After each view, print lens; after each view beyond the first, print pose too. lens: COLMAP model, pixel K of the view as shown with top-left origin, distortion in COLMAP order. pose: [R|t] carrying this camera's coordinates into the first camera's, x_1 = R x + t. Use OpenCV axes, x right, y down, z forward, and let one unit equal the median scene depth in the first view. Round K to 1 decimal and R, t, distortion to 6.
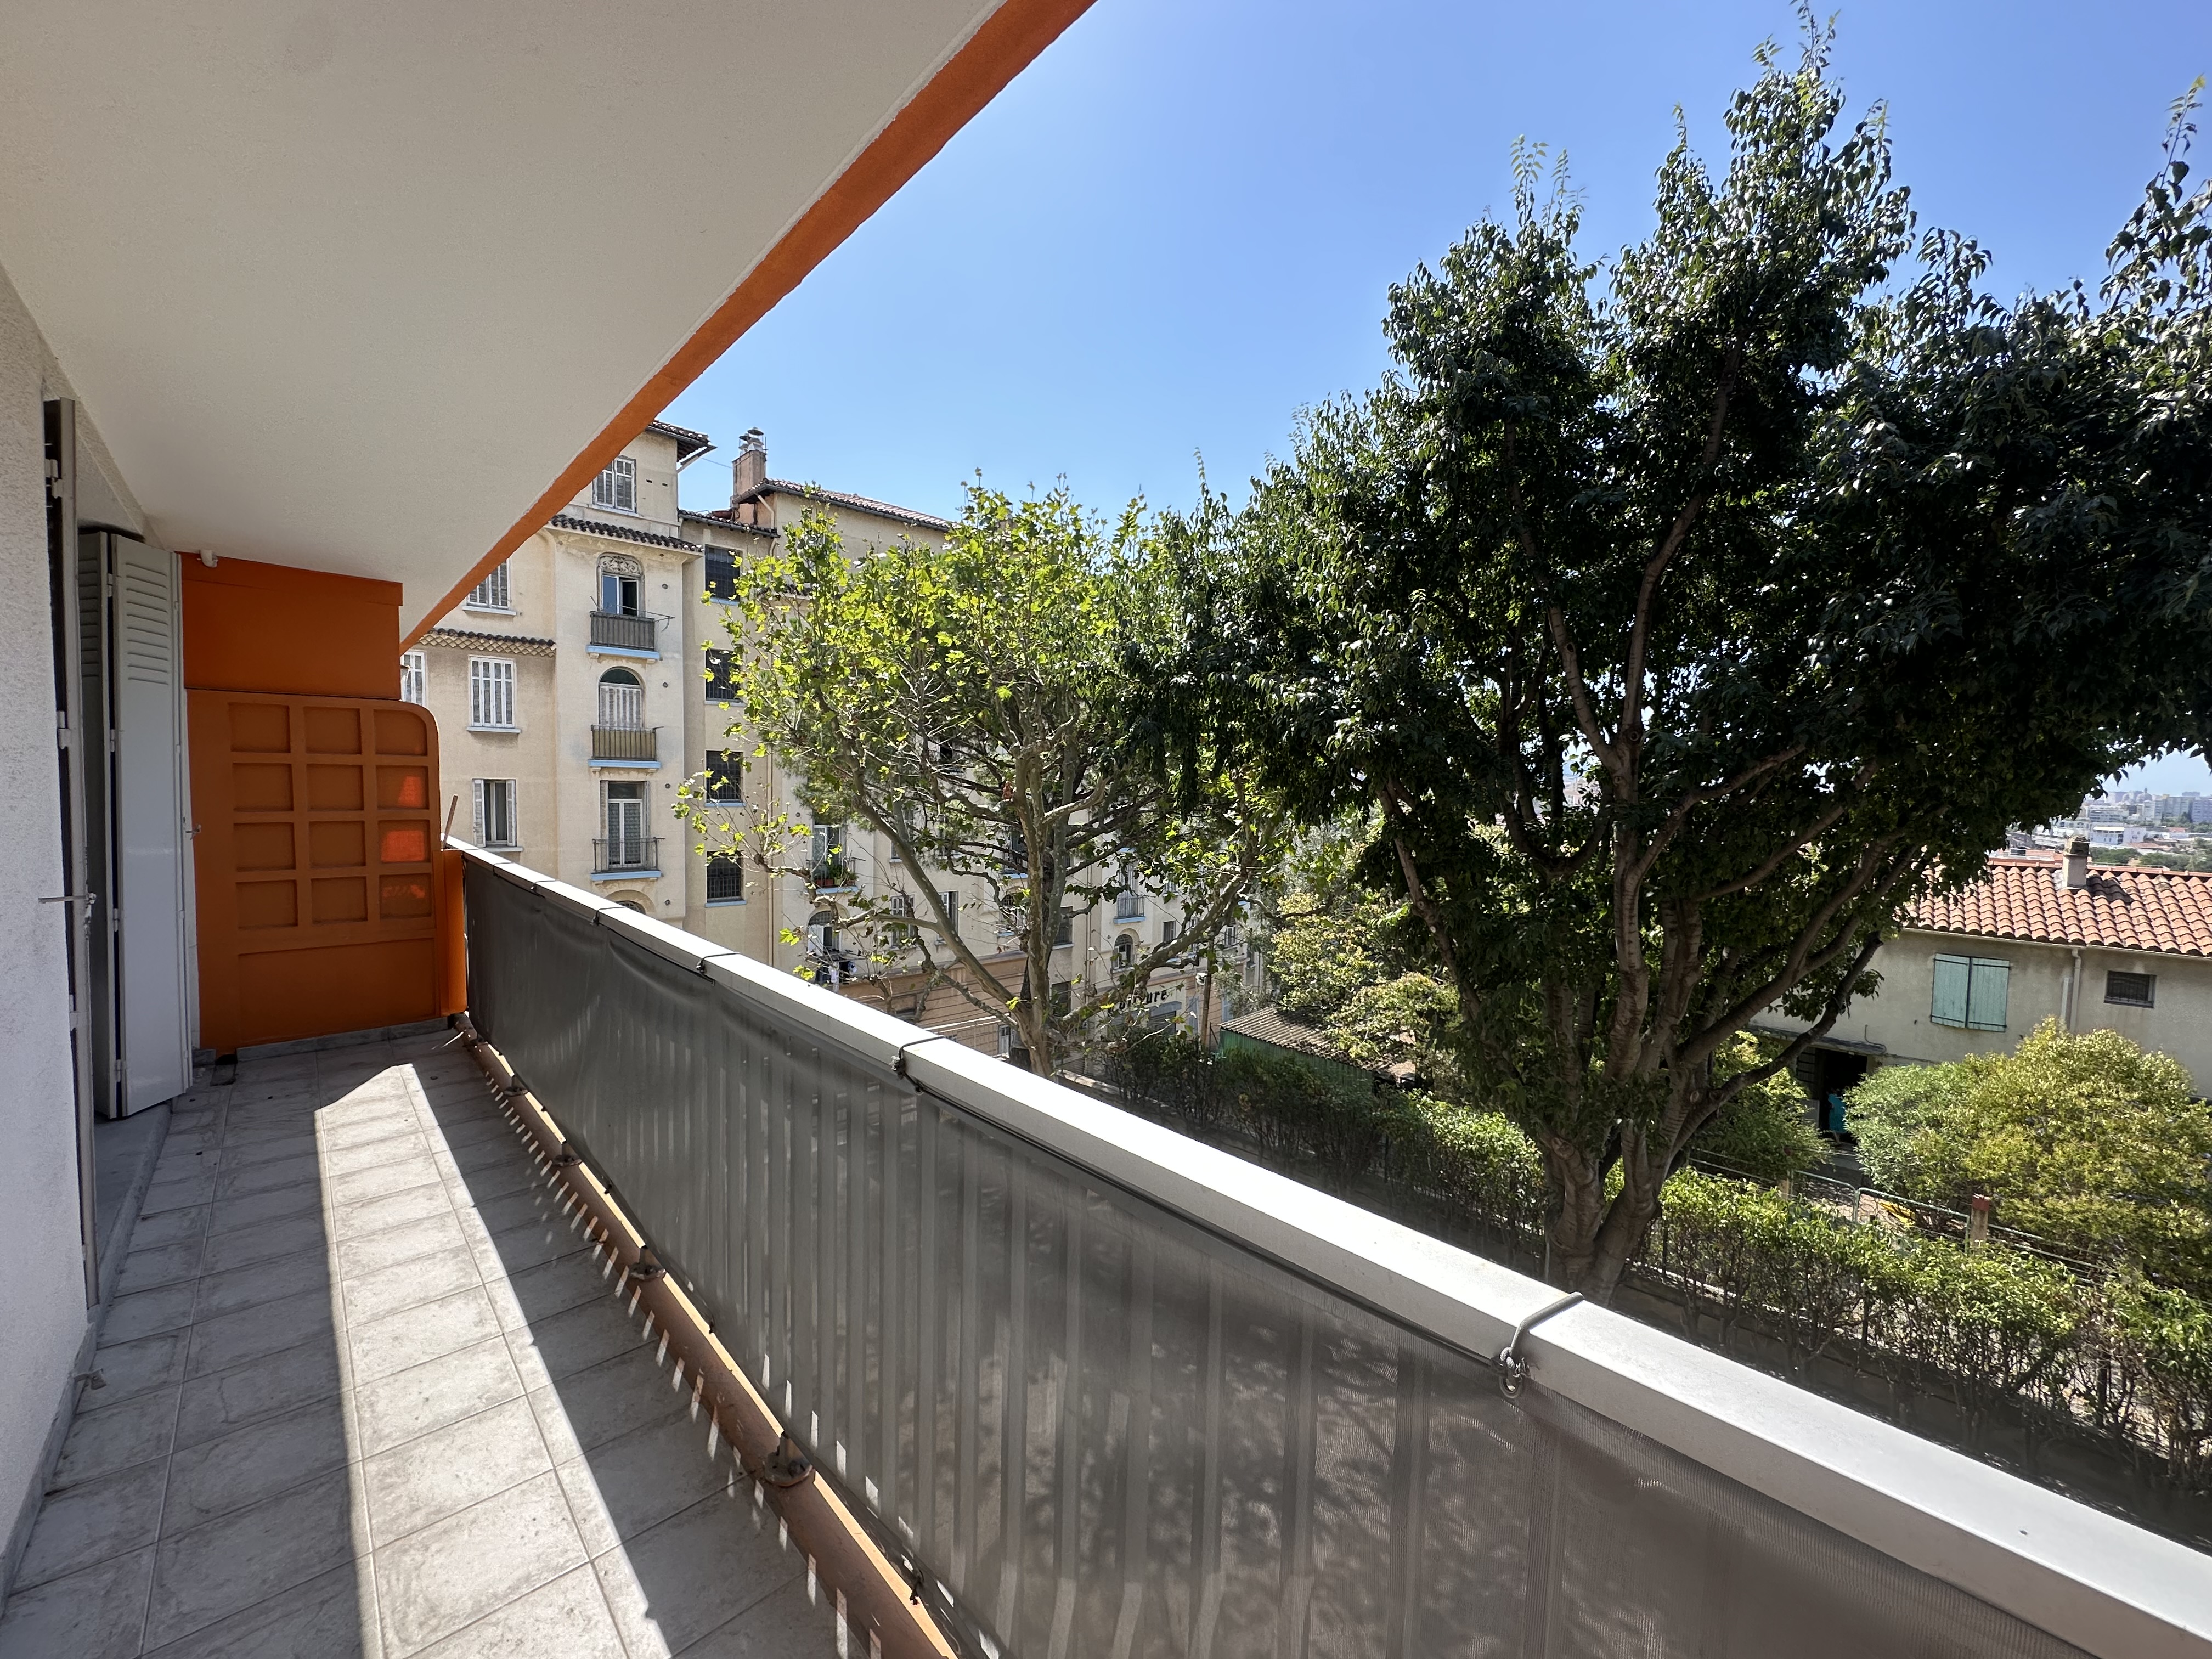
lens RADIAL K [[880.9, 0, 1106.0], [0, 880.9, 829.5], [0, 0, 1]] dist [-0.001819, -0.000321]
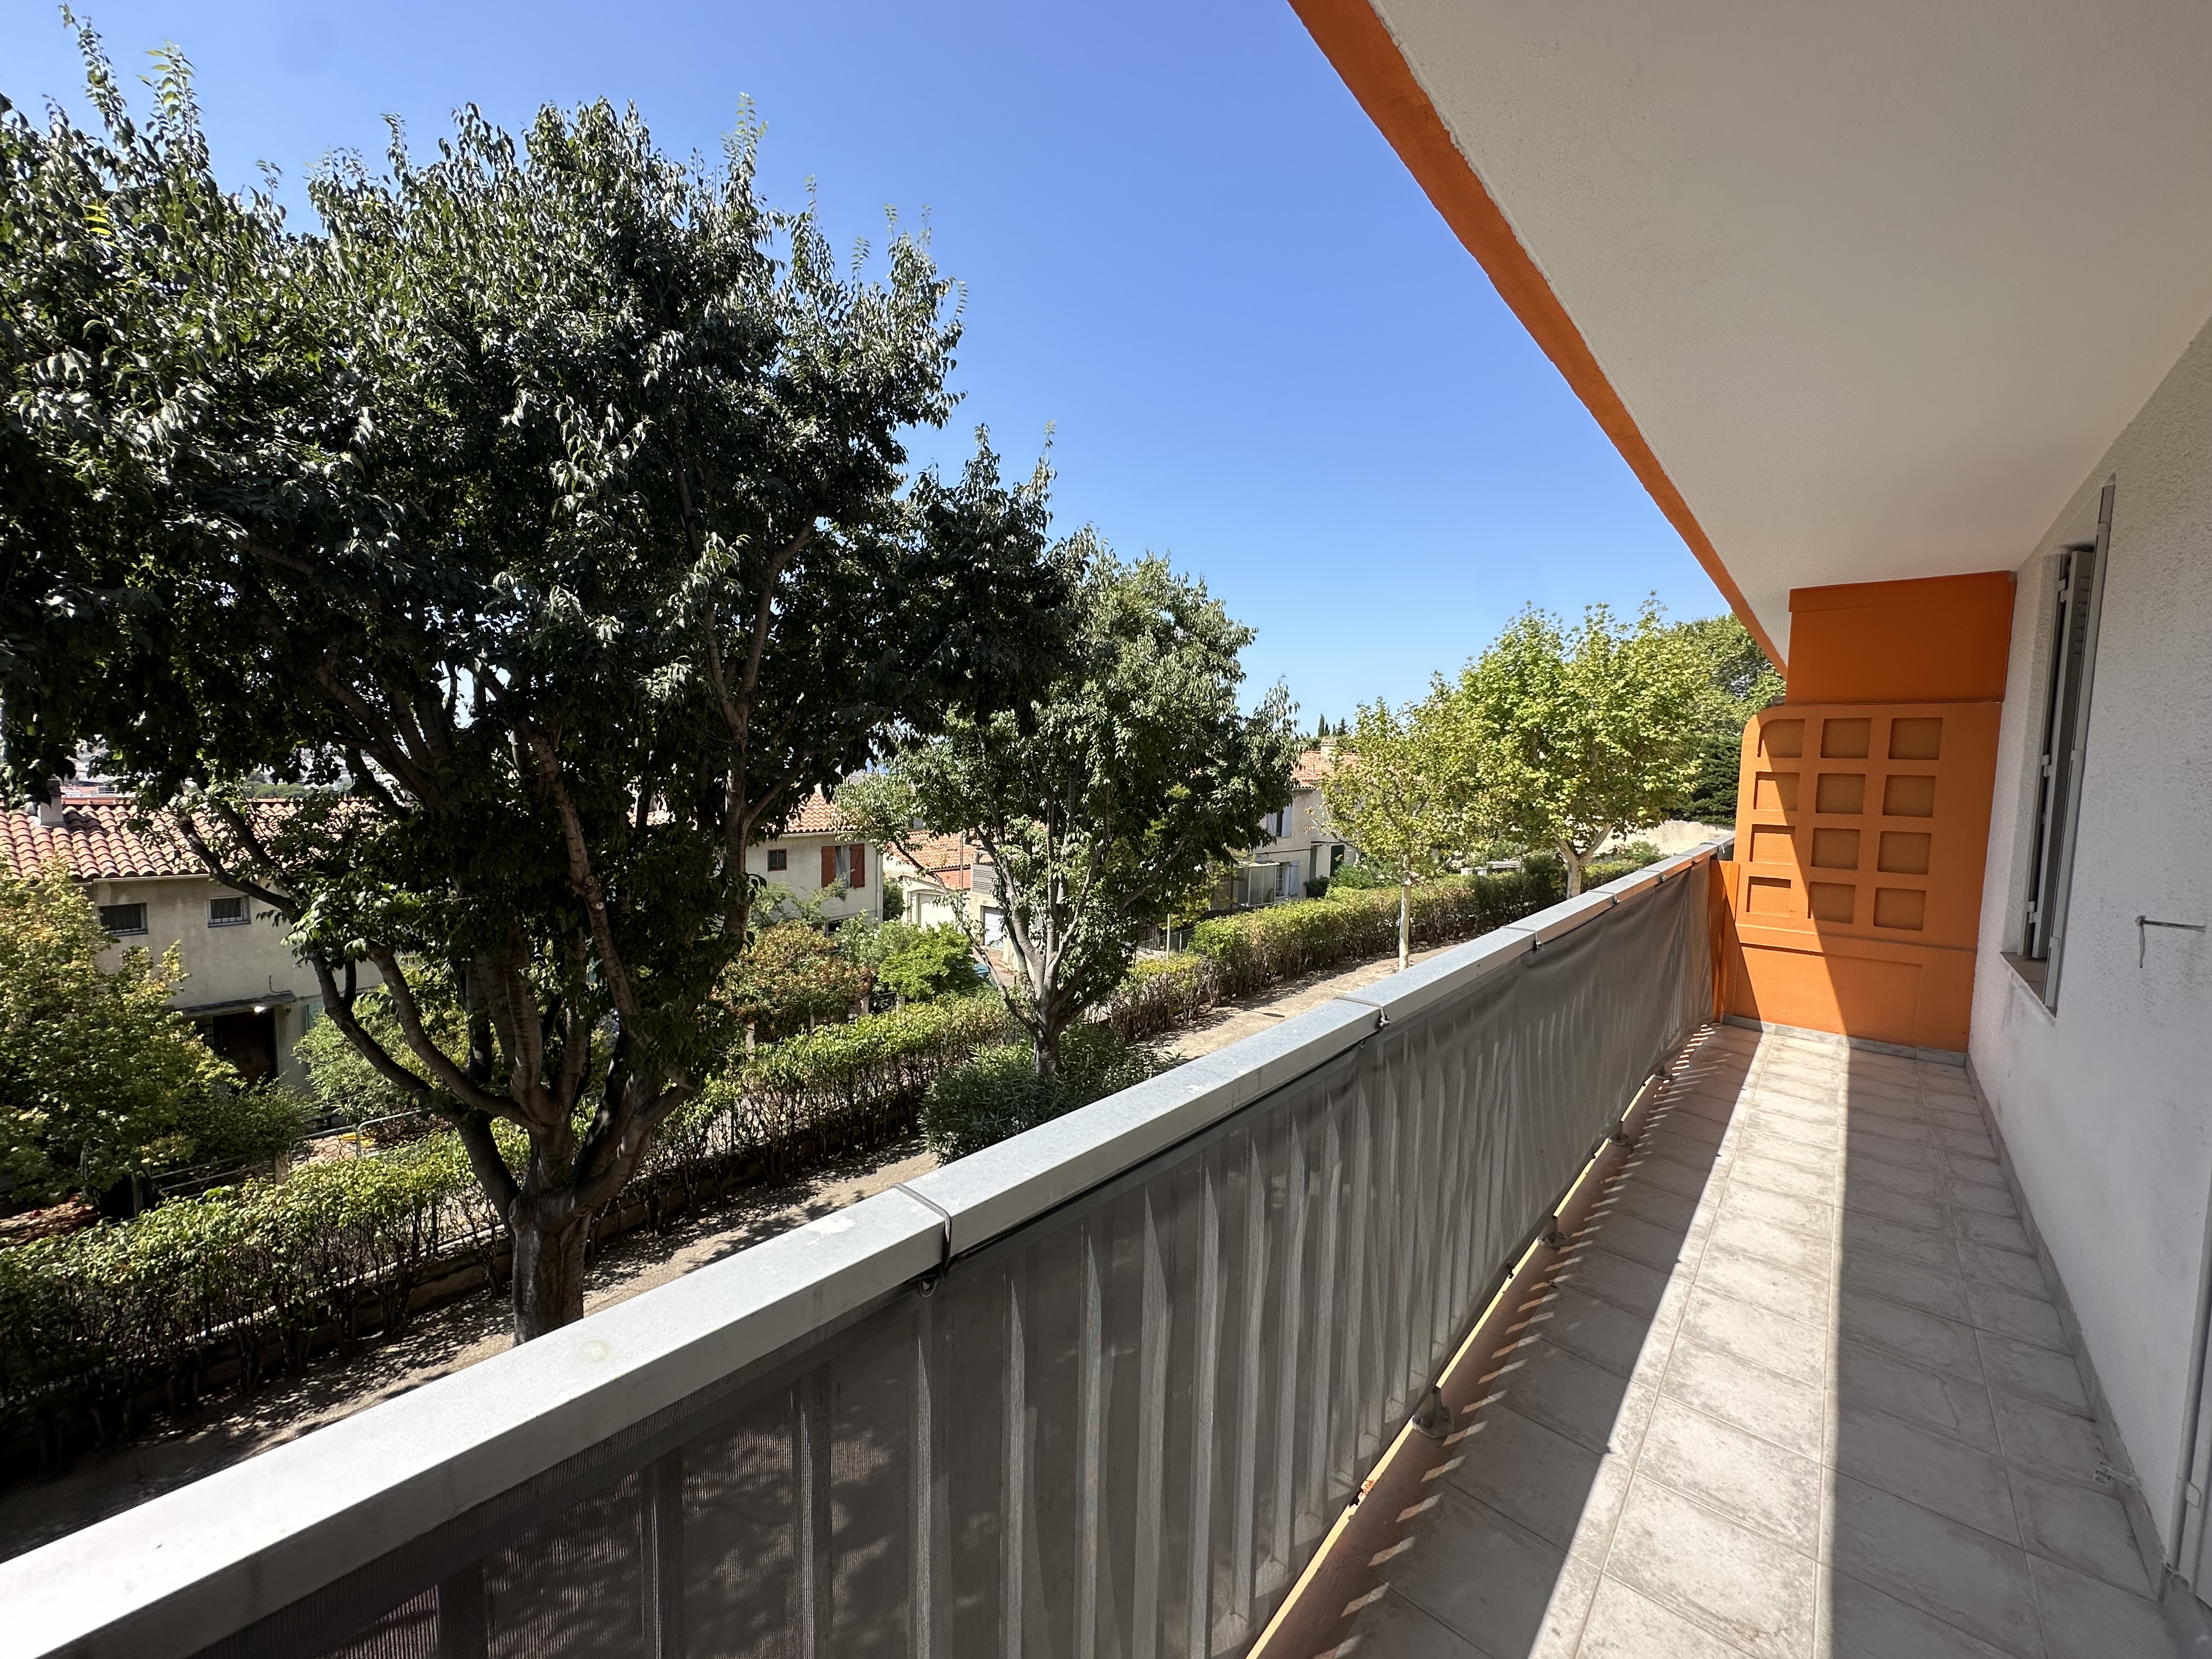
lens RADIAL K [[880.9, 0, 1106.0], [0, 880.9, 829.5], [0, 0, 1]] dist [-0.001819, -0.000321]
pose [[-0.117018, -0.095036, 0.988572, -1.384004], [0.020572, 0.994965, 0.098086, -0.090474], [-0.992917, 0.031815, -0.114474, 1.559656]]
